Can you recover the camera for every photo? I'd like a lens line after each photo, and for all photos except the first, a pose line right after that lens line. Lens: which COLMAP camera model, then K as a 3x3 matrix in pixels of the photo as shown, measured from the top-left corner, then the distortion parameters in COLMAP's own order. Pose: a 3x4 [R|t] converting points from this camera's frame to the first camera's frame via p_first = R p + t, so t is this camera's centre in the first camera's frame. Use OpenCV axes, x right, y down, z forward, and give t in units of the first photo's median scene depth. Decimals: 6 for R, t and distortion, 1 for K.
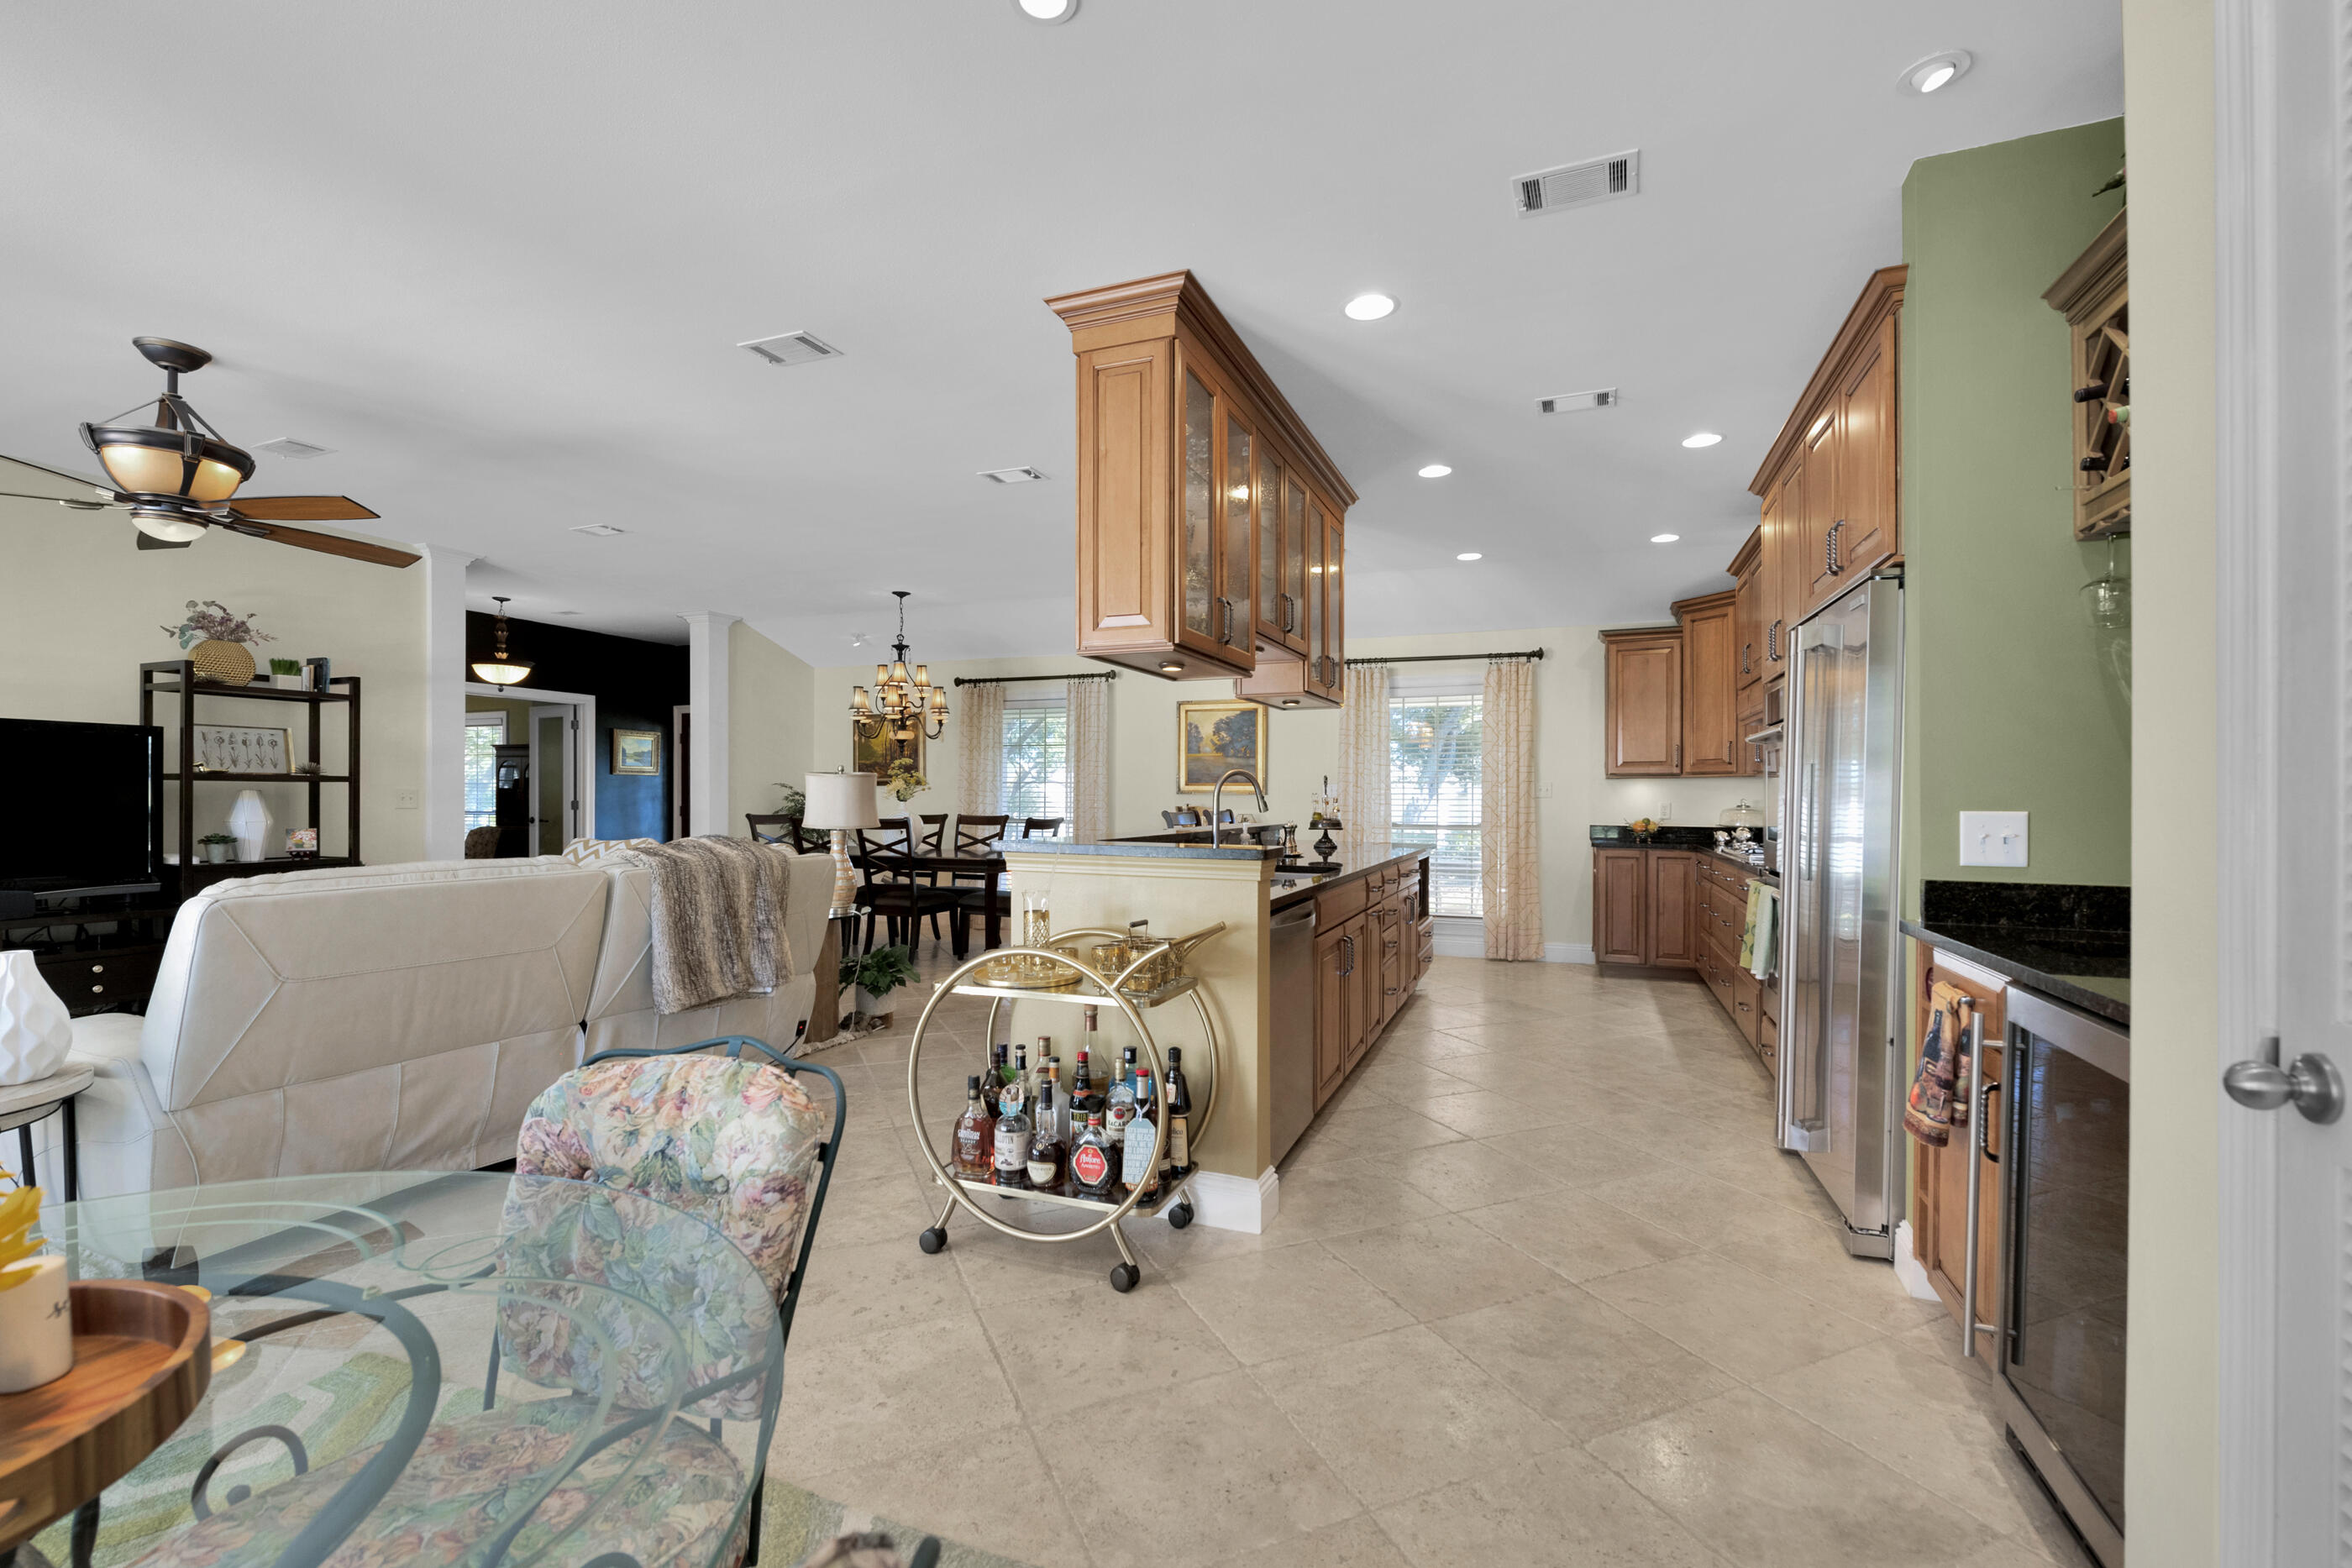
lens RADIAL K [[1016.8, 0, 1172.5], [0, 1016.8, 799.2], [0, 0, 1]] dist [0.007970, -0.001002]
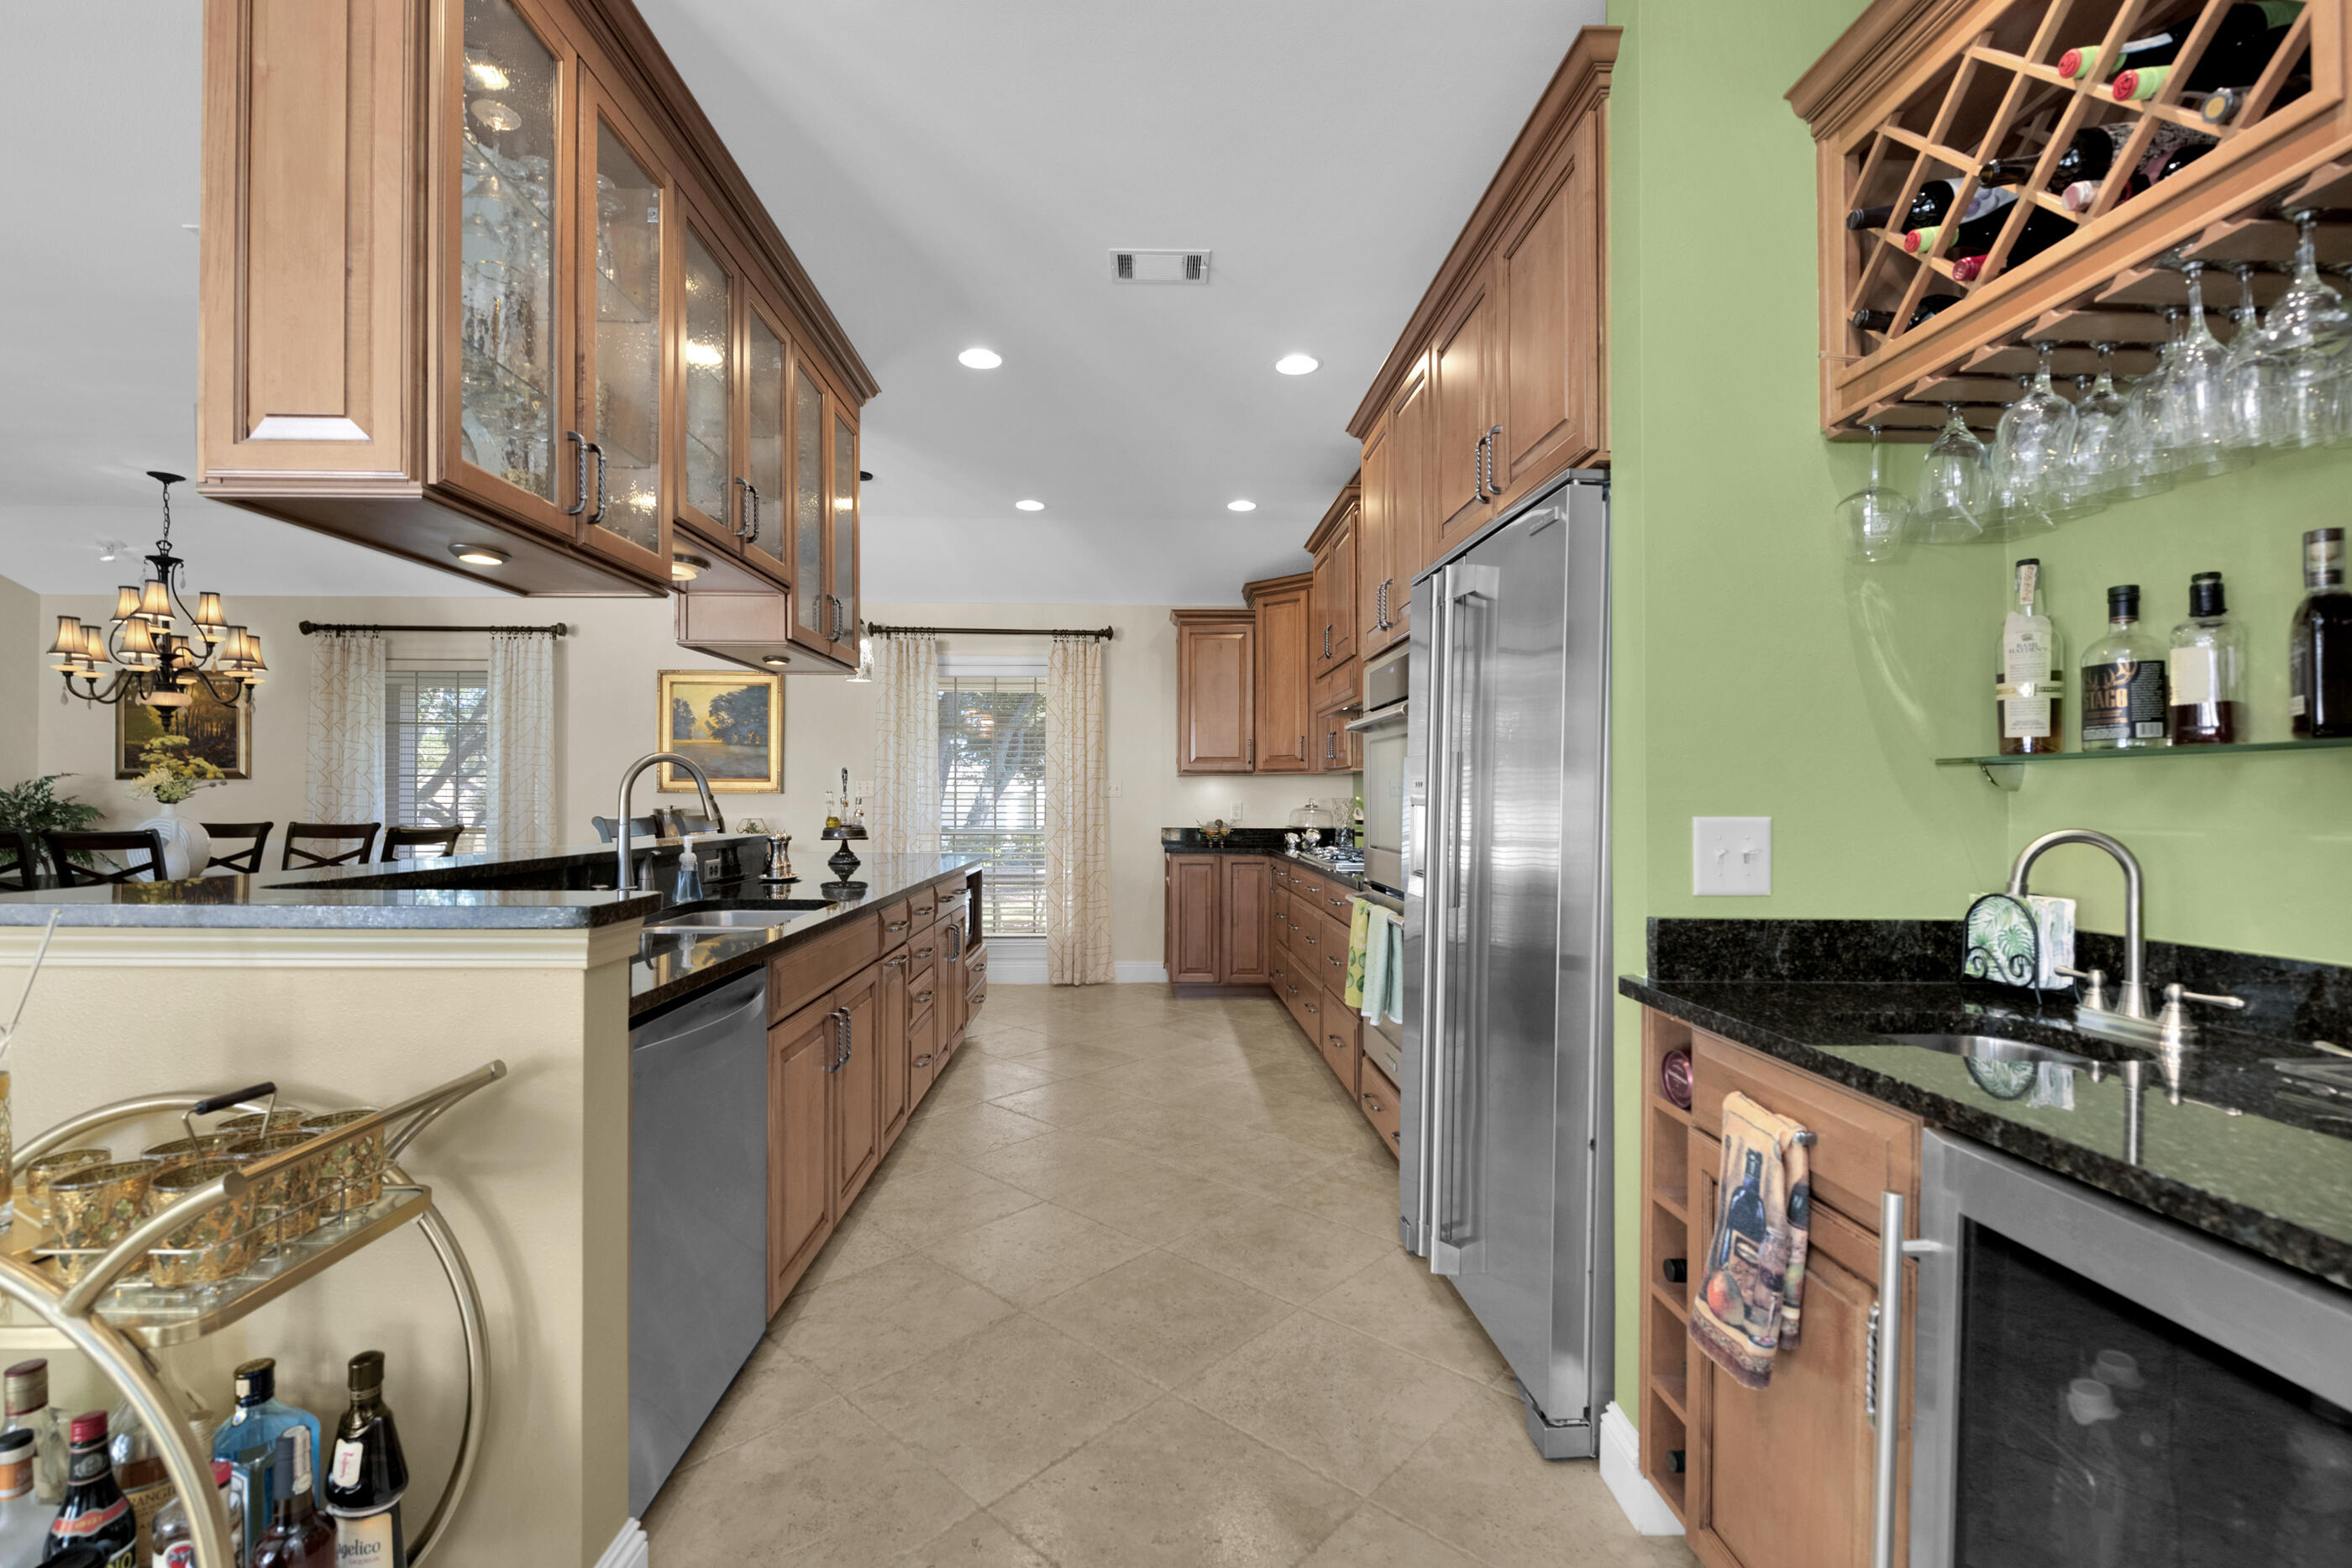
lens RADIAL K [[1016.8, 0, 1179.2], [0, 1016.8, 789.9], [0, 0, 1]] dist [0.007970, -0.001002]
pose [[0.912861, 0.002514, 0.408263, 0.063565], [0.000917, 0.999966, -0.008207, -0.000467], [-0.408270, 0.007866, 0.912827, 0.191684]]
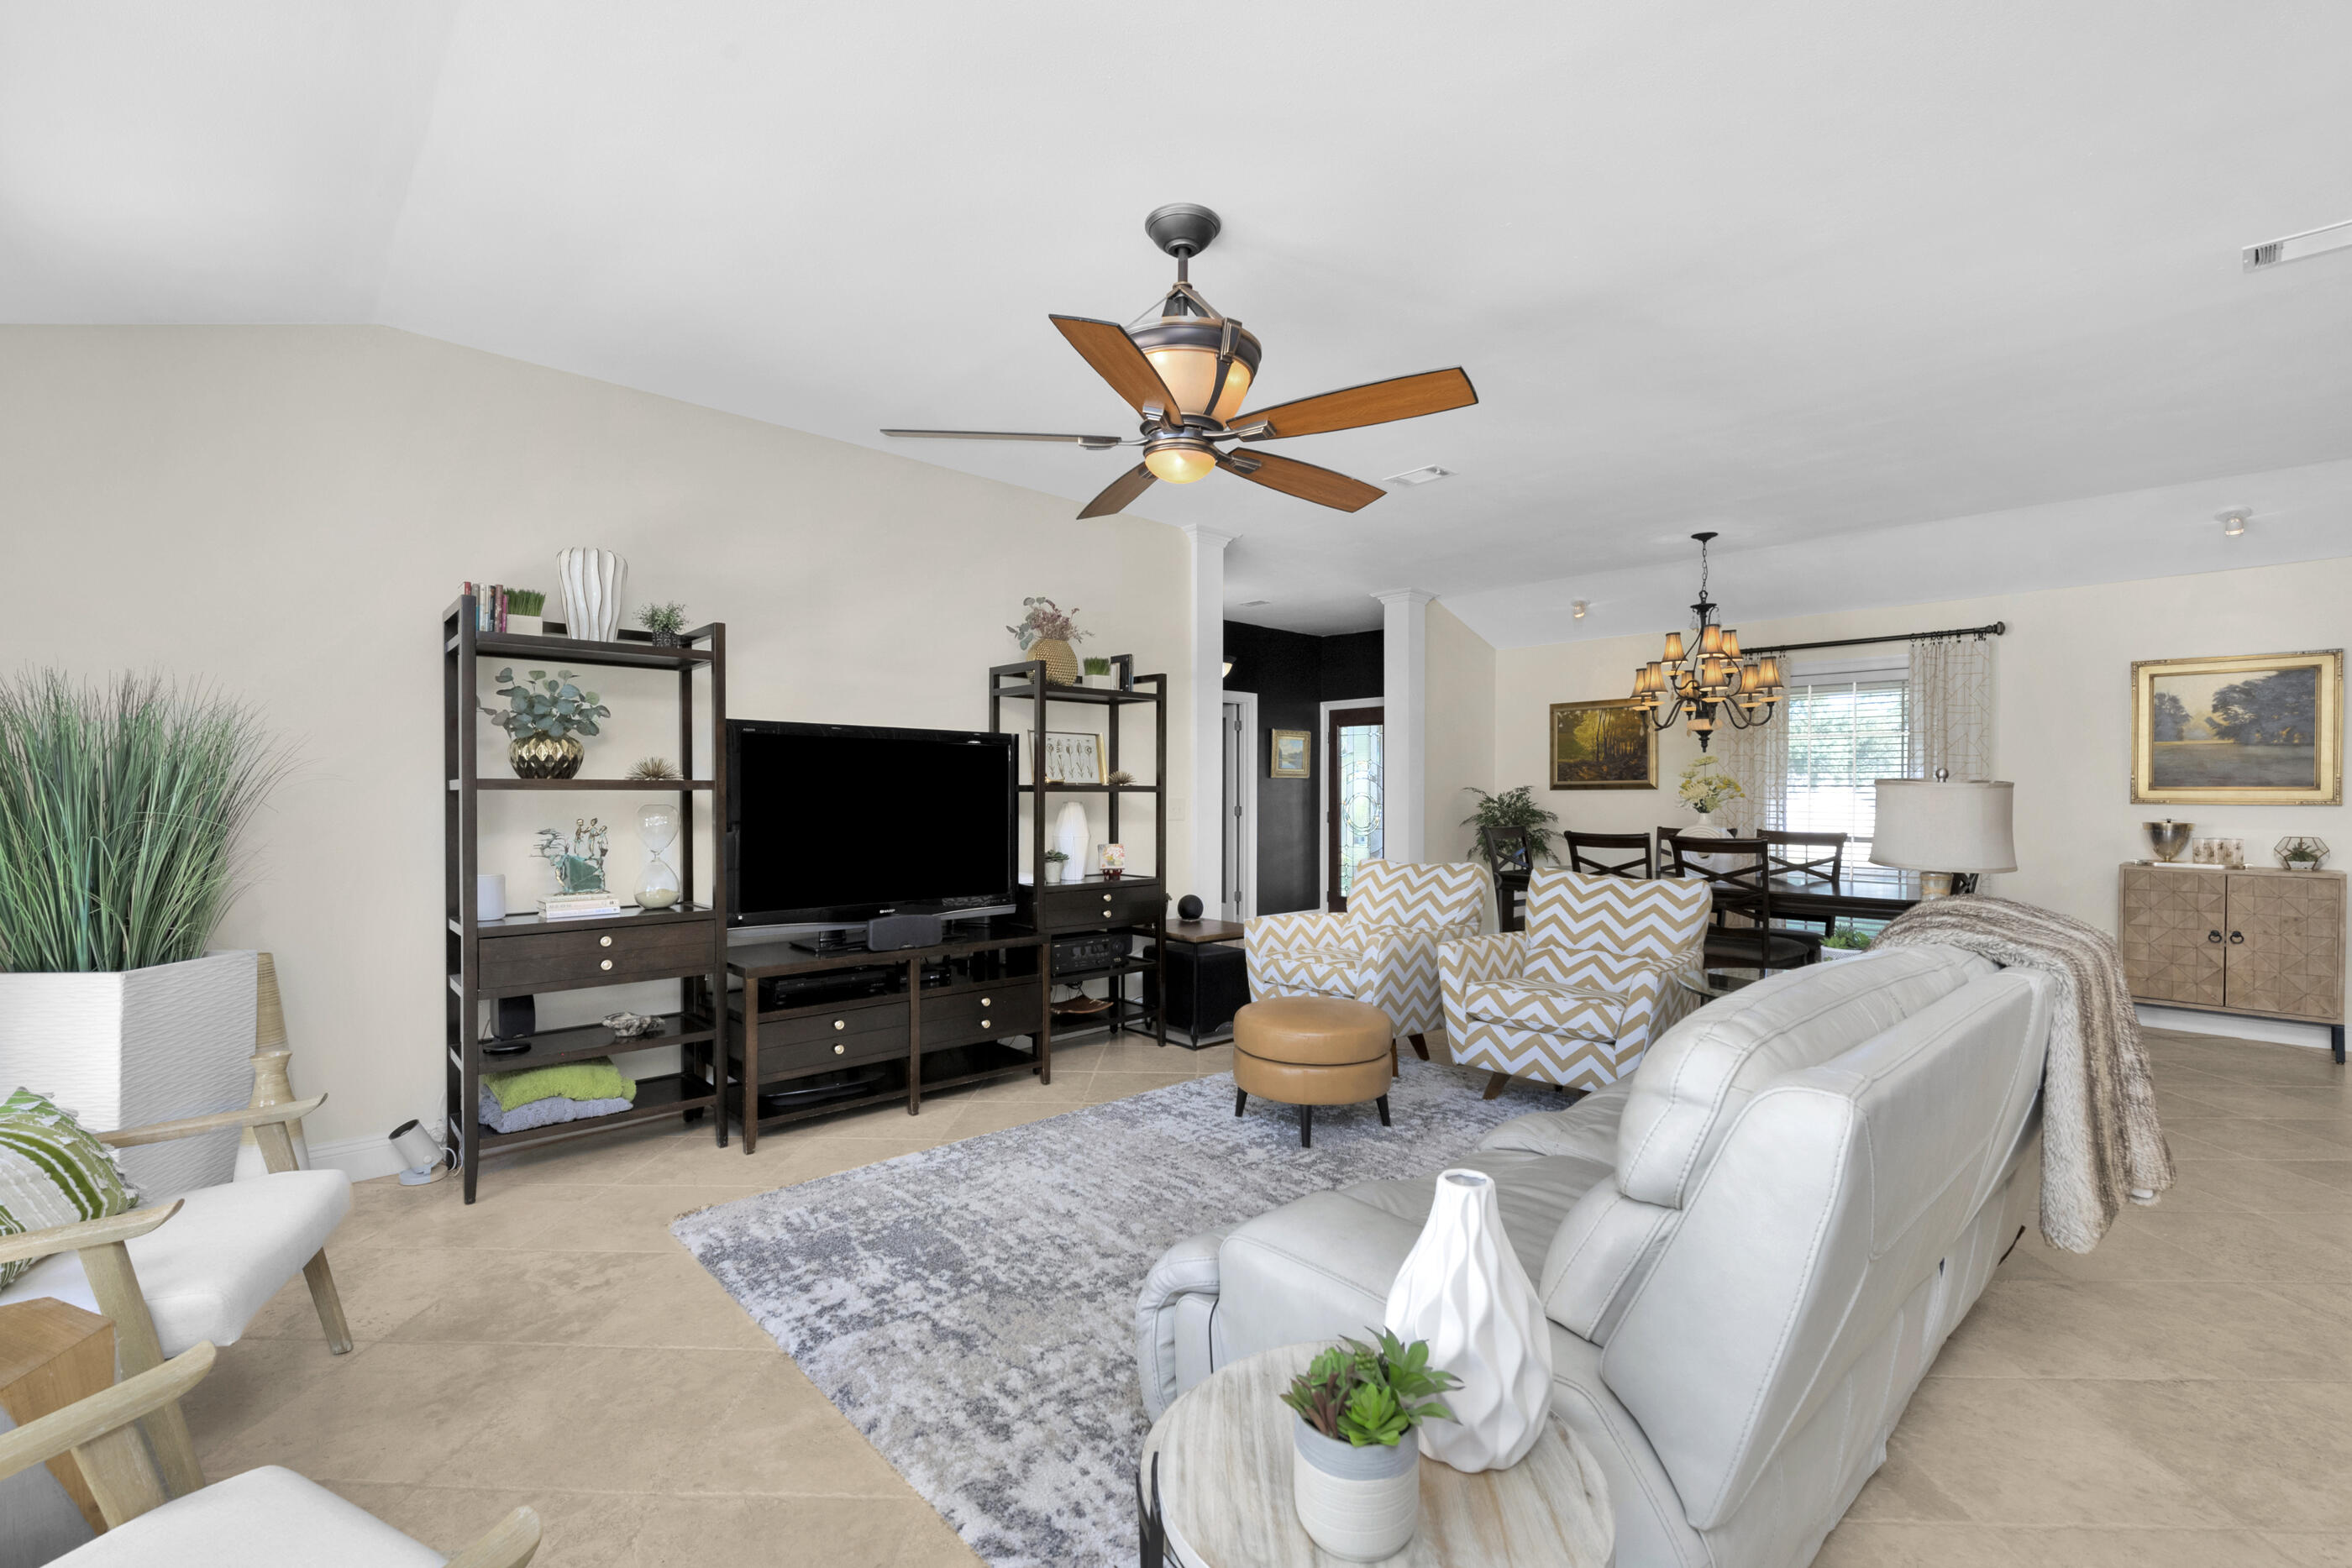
lens RADIAL K [[1016.8, 0, 1180.5], [0, 1016.8, 824.6], [0, 0, 1]] dist [0.007970, -0.001002]
pose [[0.915887, 0.010986, -0.401286, -0.386499], [0.000195, 0.999613, 0.027811, -0.011751], [0.401437, -0.025550, 0.915530, 0.175182]]
